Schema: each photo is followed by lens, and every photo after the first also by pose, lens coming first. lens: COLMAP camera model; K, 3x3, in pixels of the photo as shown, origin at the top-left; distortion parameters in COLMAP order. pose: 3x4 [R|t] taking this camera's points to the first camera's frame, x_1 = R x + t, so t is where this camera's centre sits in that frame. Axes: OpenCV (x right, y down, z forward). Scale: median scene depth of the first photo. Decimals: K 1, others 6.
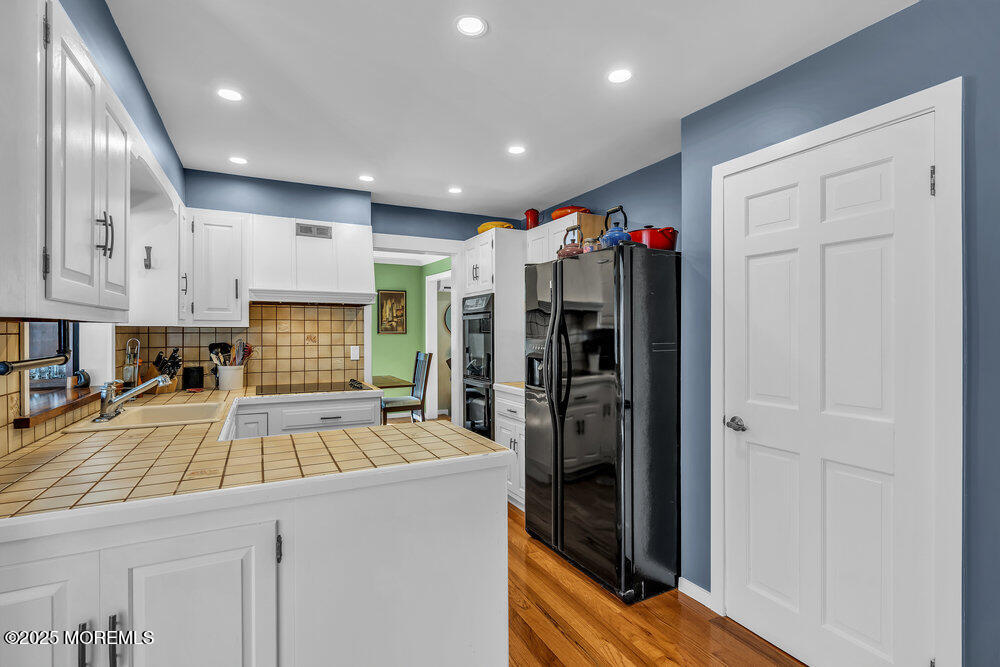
lens RADIAL K [[466.5, 0, 500.0], [0, 466.5, 333.5], [0, 0, 1]] dist [-0.001521, -0.000024]
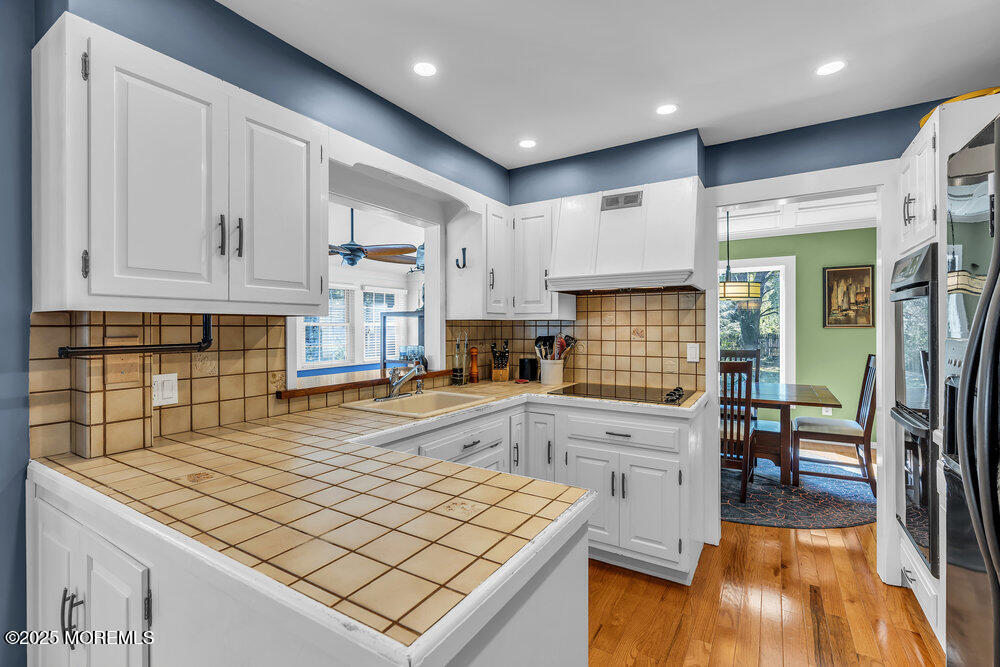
lens RADIAL K [[450.3, 0, 501.4], [0, 450.3, 327.9], [0, 0, 1]] dist [-0.003517, -0.000252]
pose [[0.520082, 0.001680, -0.854115, 0.160174], [-0.001205, 0.999999, 0.001233, 0.001838], [0.854116, 0.000388, 0.520083, 0.396333]]
